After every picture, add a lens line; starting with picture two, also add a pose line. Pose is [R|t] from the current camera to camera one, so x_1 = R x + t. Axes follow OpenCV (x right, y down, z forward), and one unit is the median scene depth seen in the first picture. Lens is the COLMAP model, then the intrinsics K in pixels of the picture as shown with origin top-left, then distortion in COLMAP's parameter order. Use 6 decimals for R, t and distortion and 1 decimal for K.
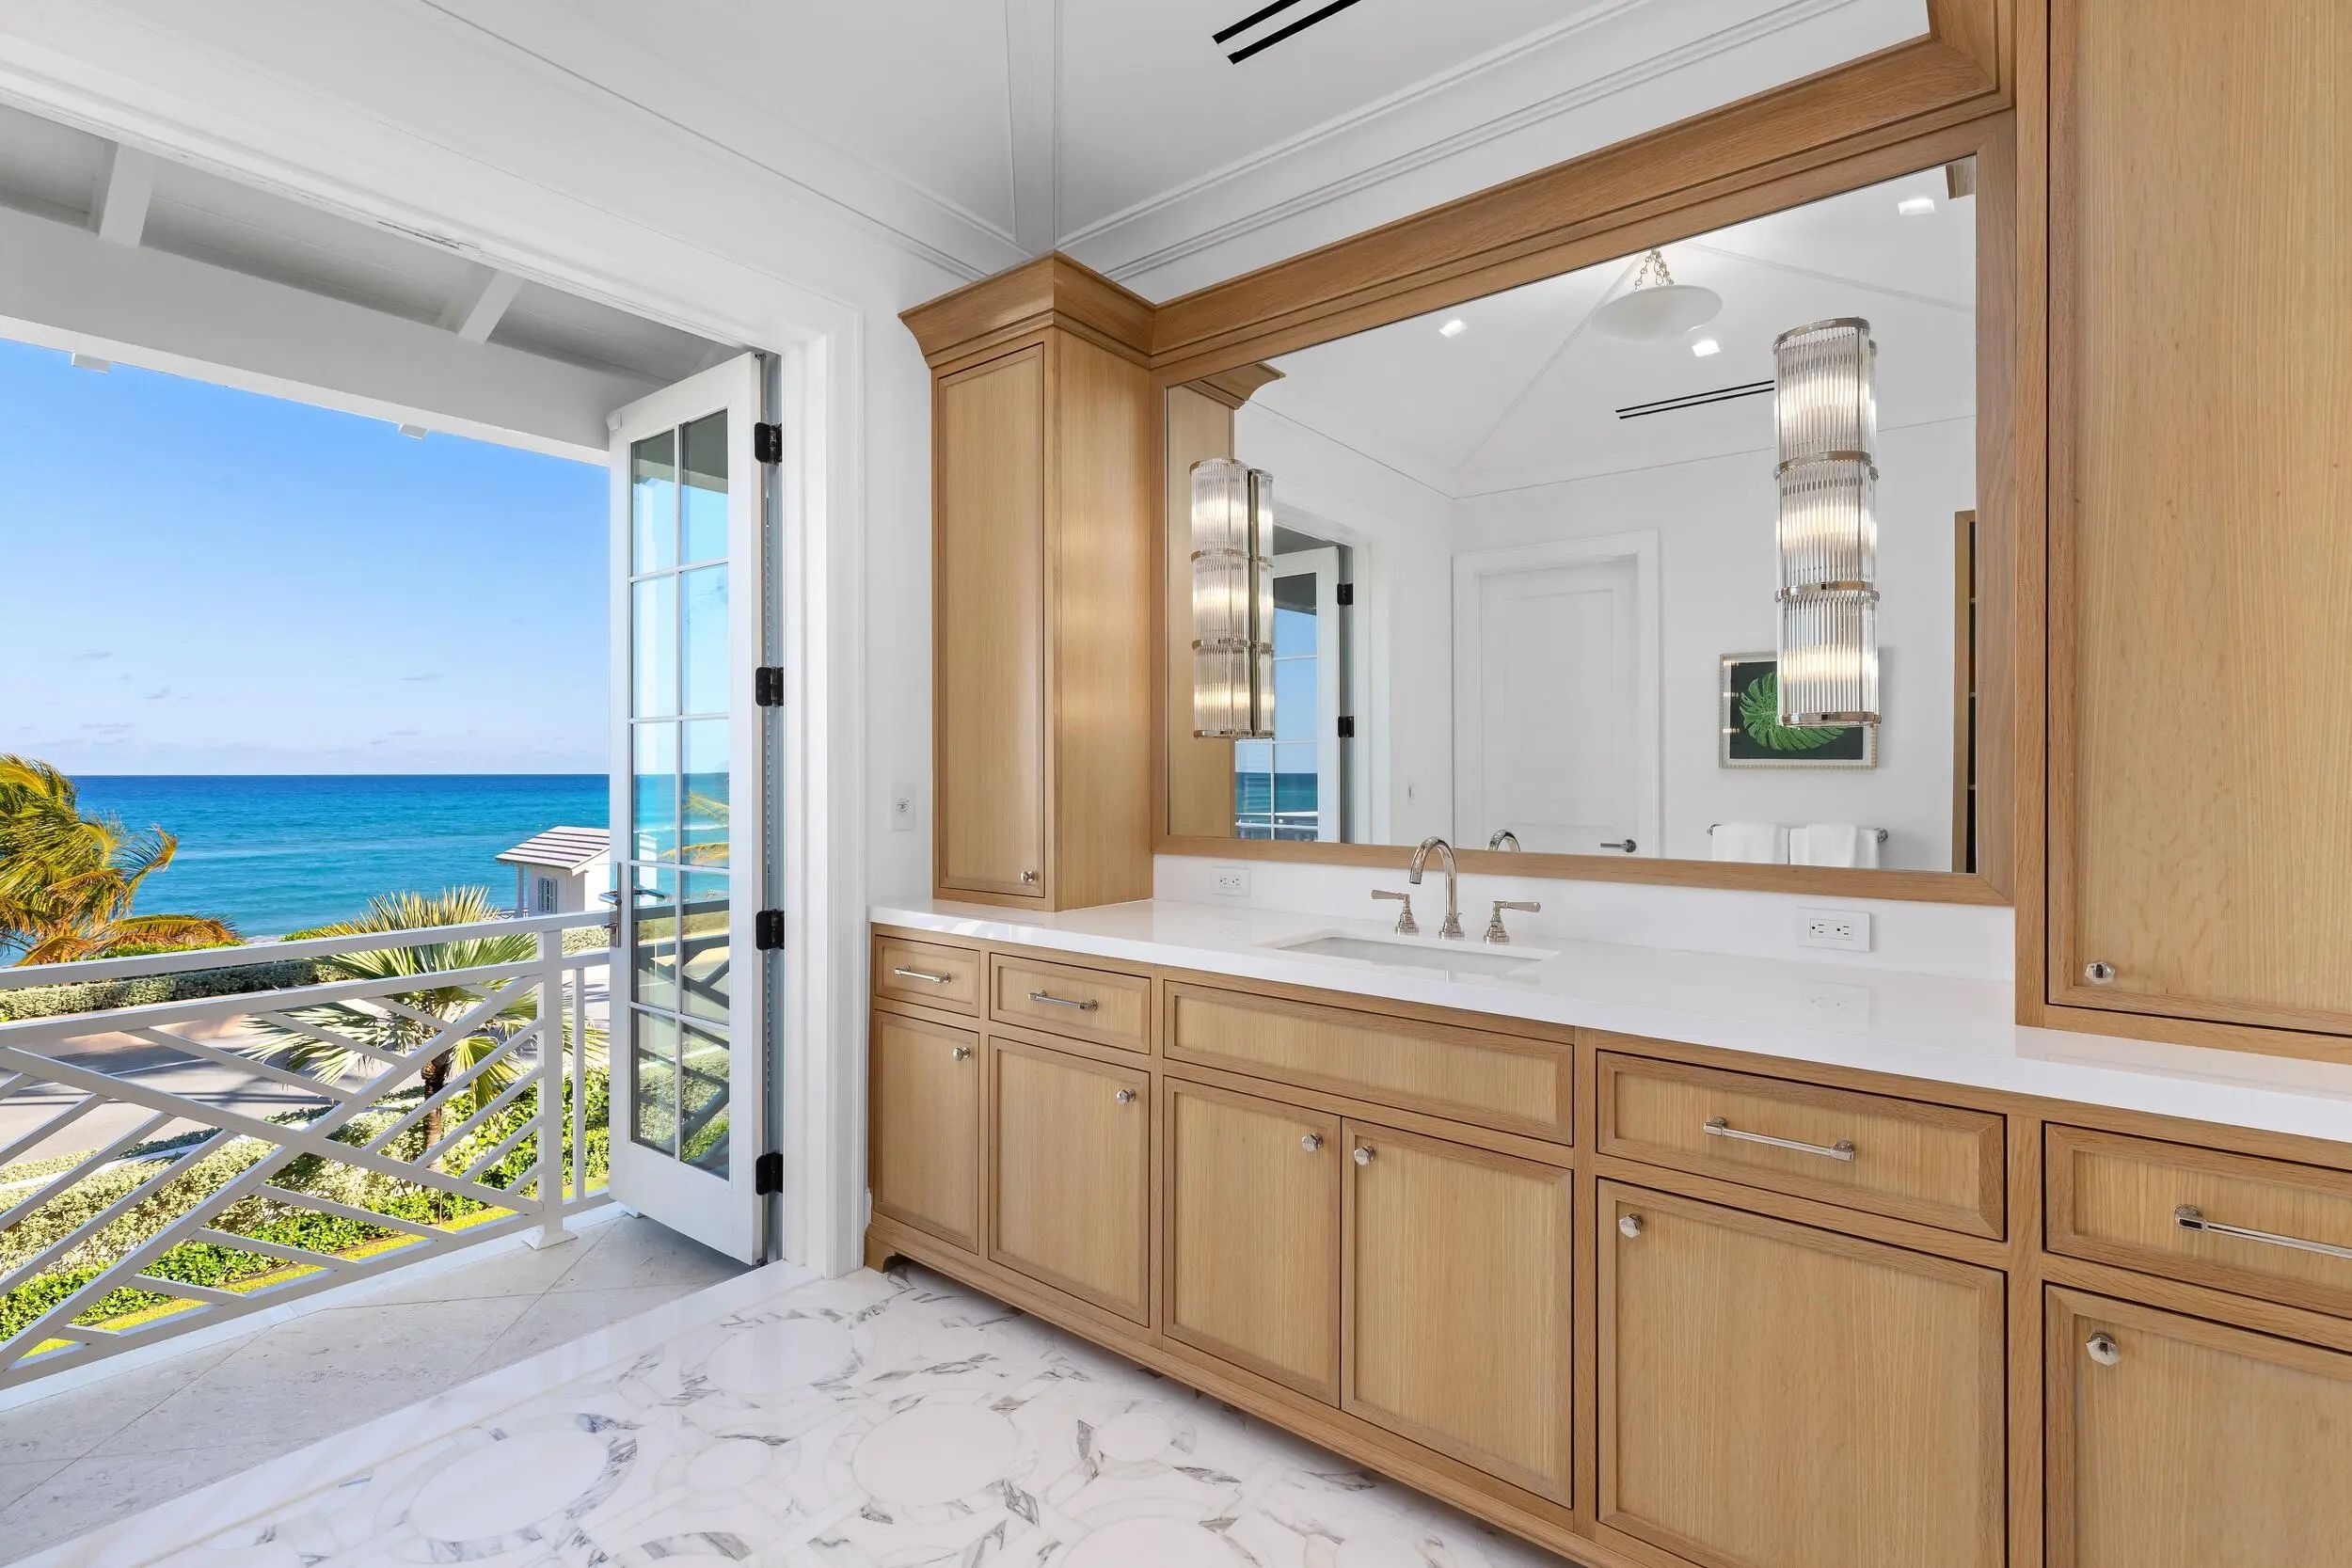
lens RADIAL K [[1065.6, 0, 1181.9], [0, 1065.6, 783.7], [0, 0, 1]] dist [0.009440, -0.001371]
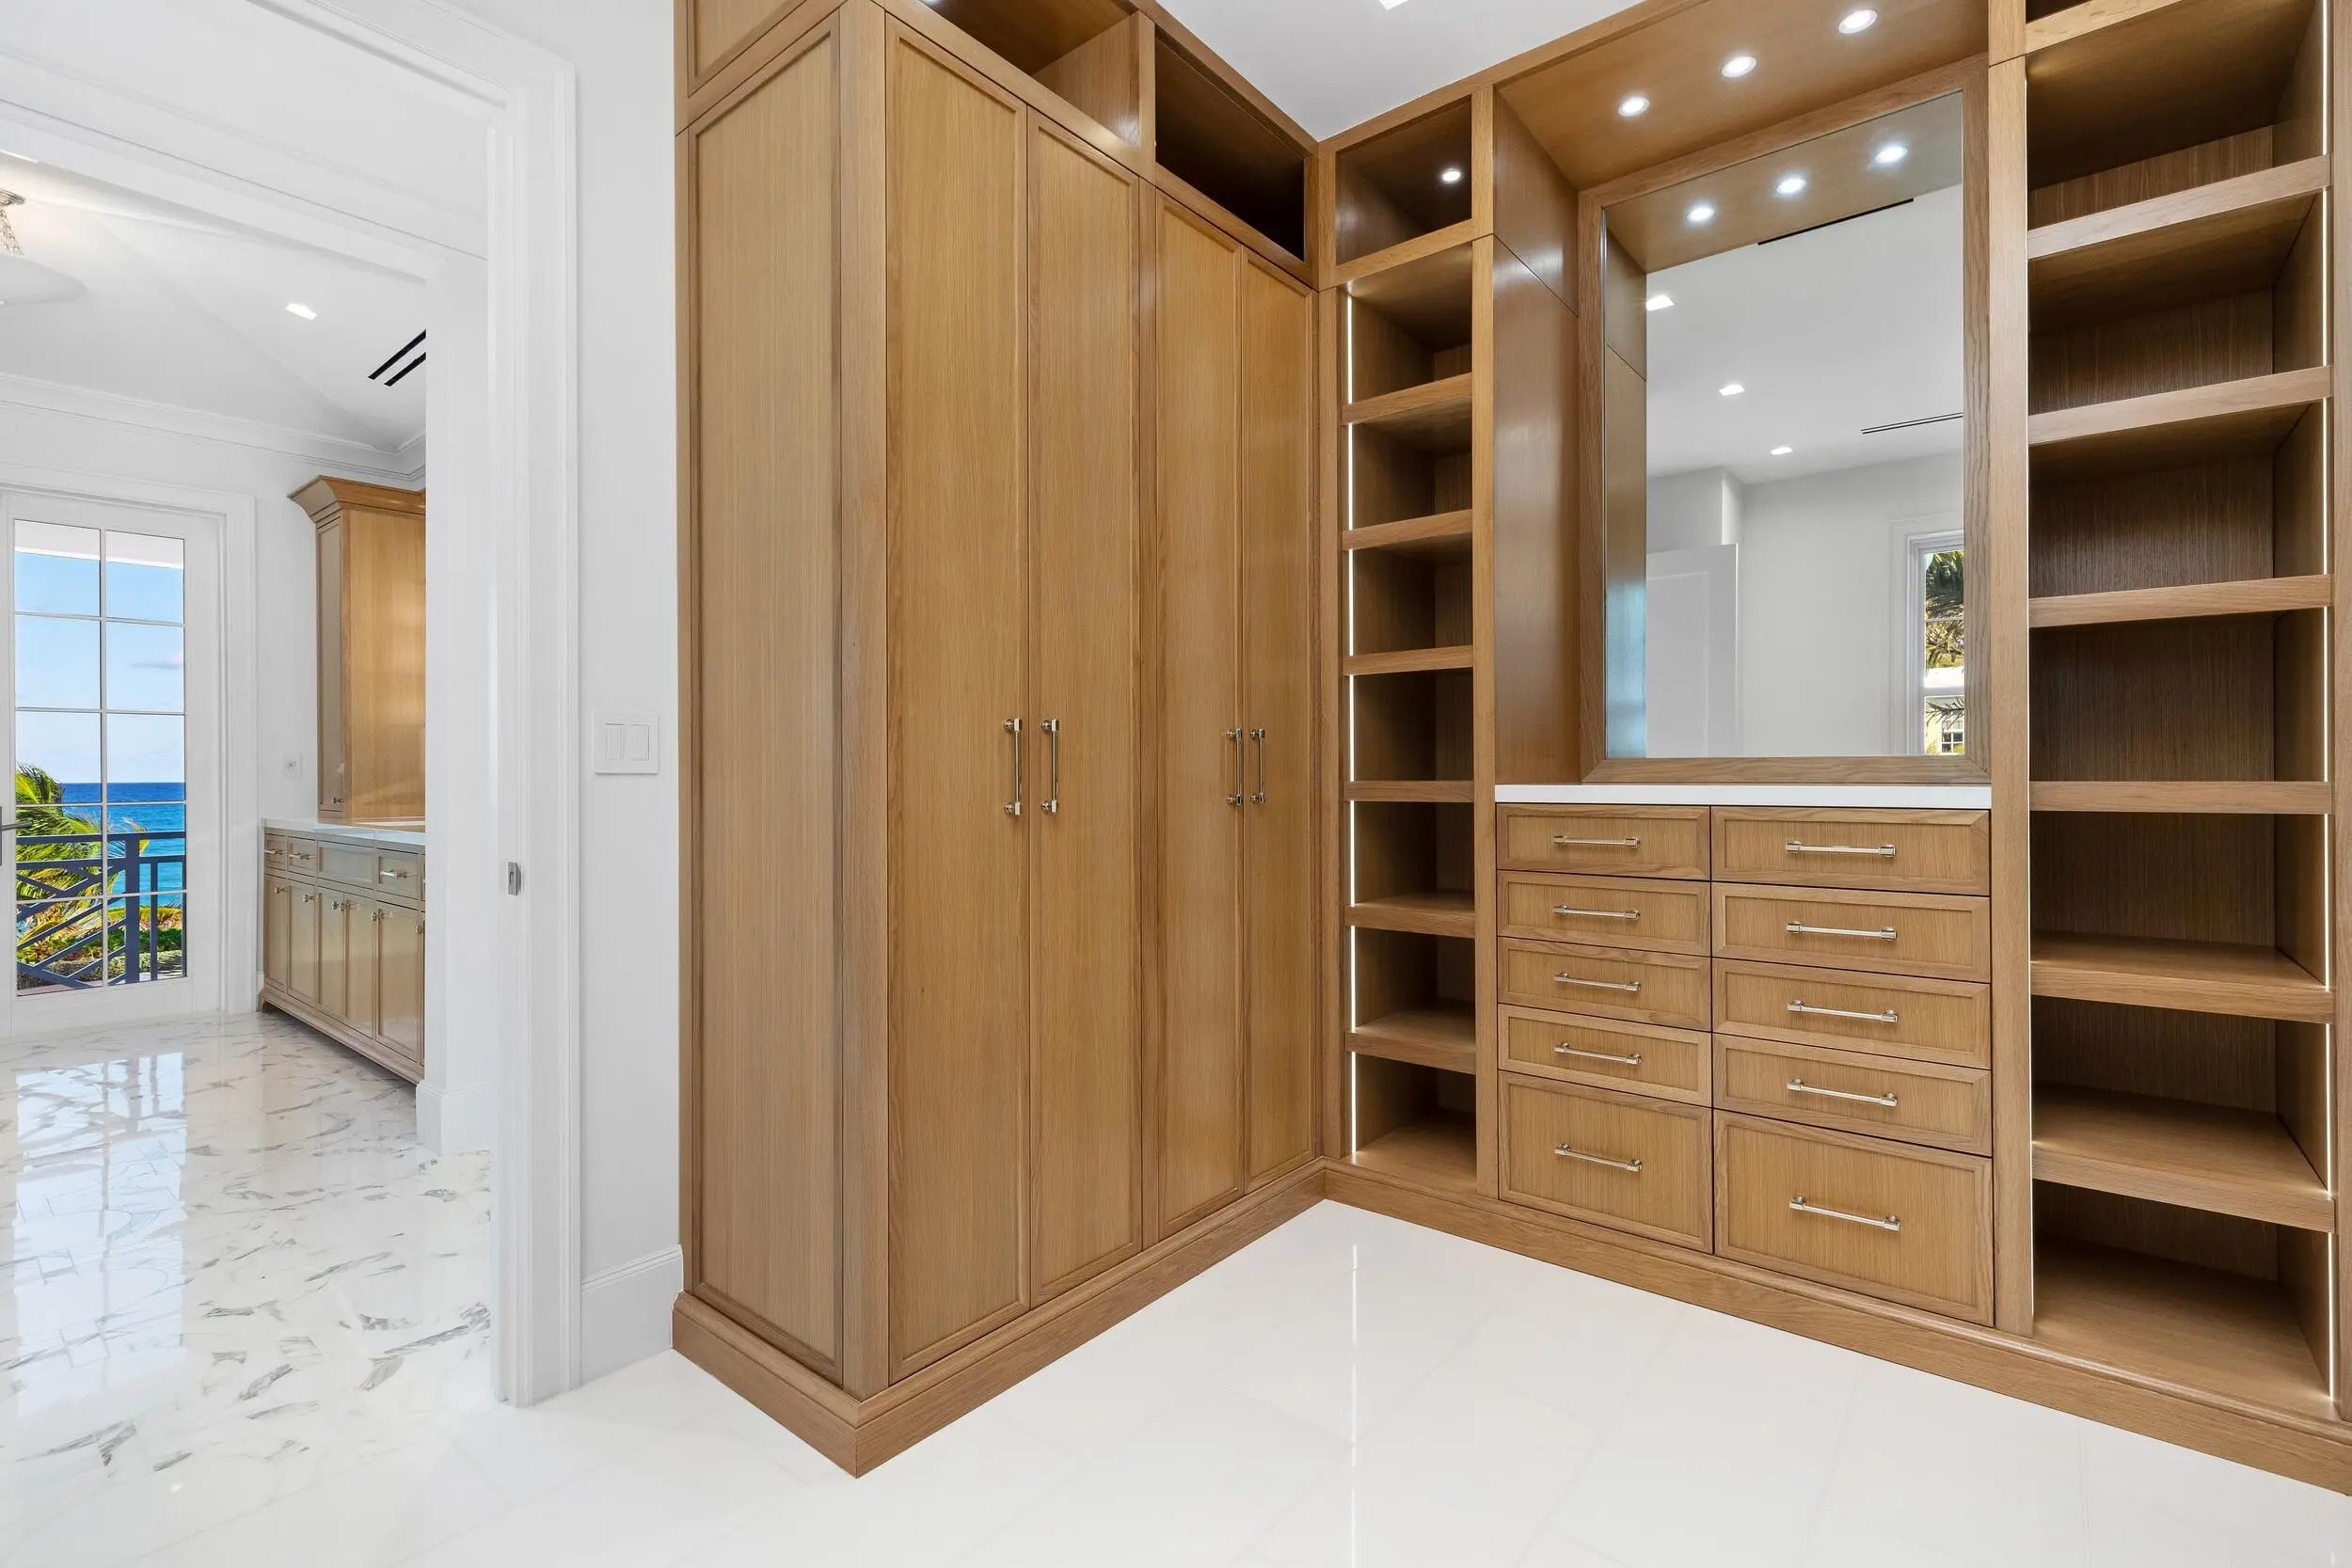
lens RADIAL K [[1065.6, 0, 1167.3], [0, 1065.6, 780.1], [0, 0, 1]] dist [0.009440, -0.001371]
pose [[0.999767, -0.004694, -0.021073, 1.482878], [0.004463, 0.999929, -0.011027, 0.087038], [0.021123, 0.010931, 0.999717, -0.927476]]
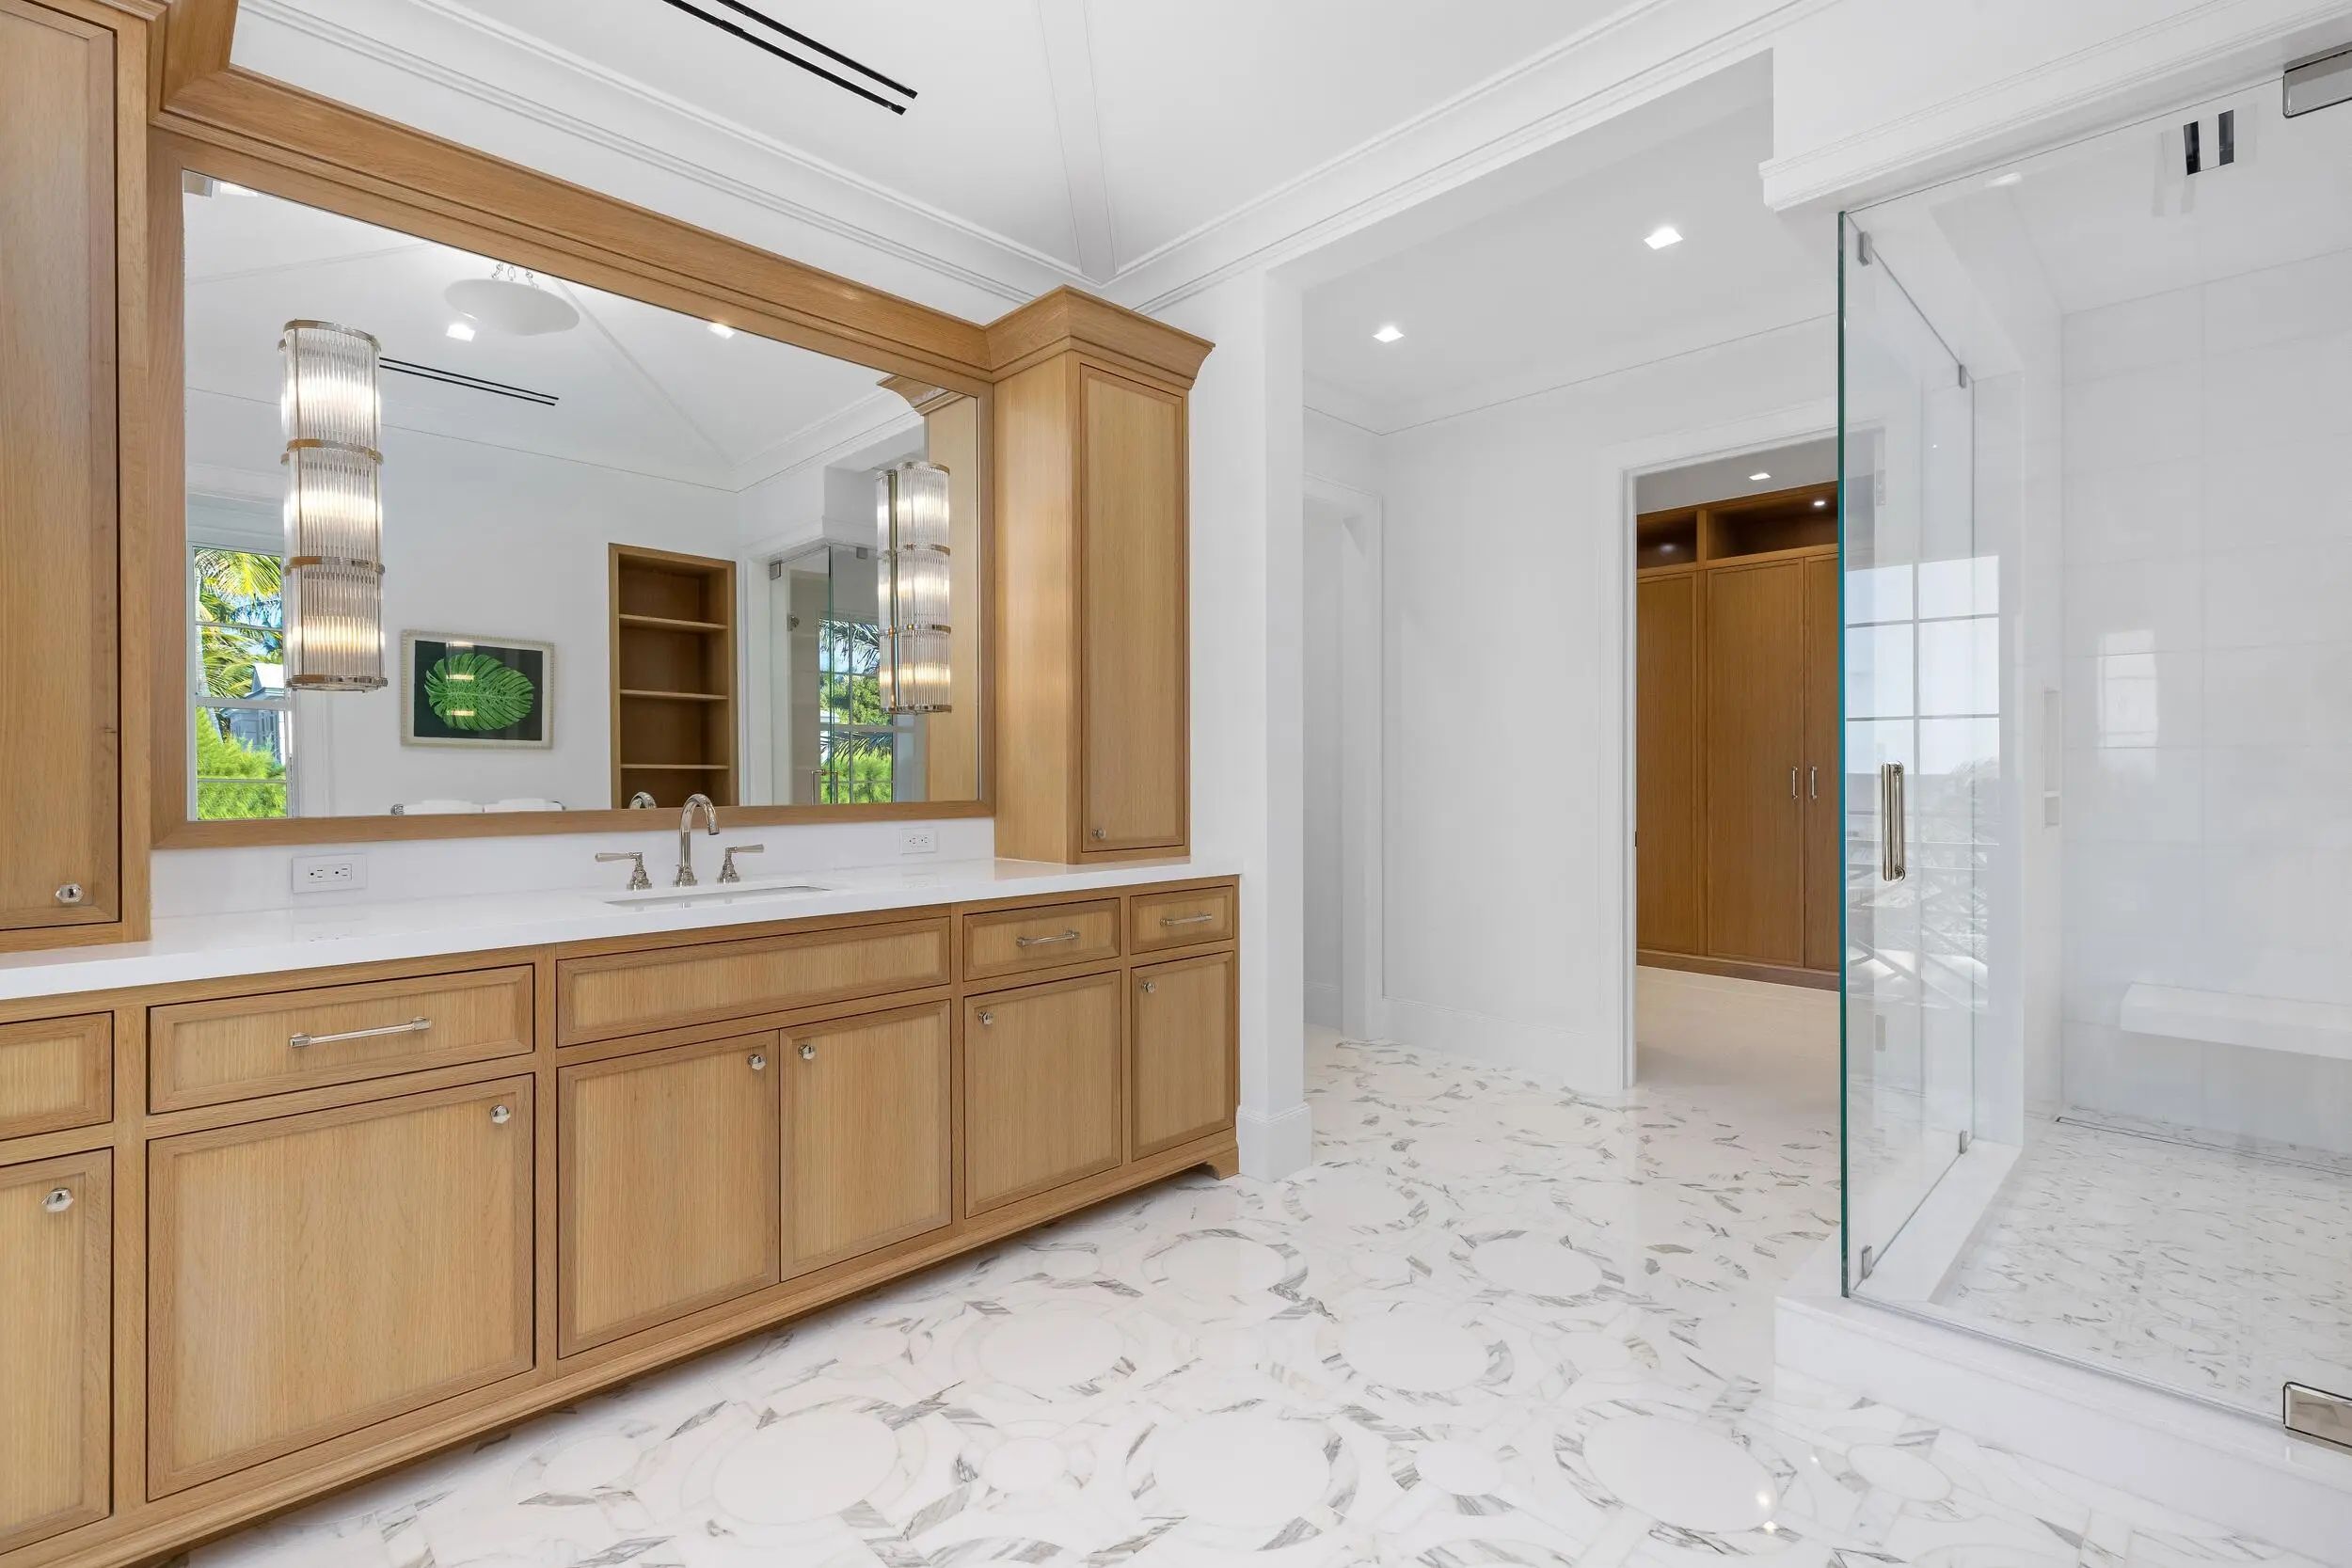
lens RADIAL K [[1065.6, 0, 1186.9], [0, 1065.6, 773.0], [0, 0, 1]] dist [0.009440, -0.001371]
pose [[0.121550, -0.006662, 0.992563, -0.735212], [0.012508, 0.999908, 0.005180, 0.026060], [-0.992507, 0.011785, 0.121622, 0.324195]]
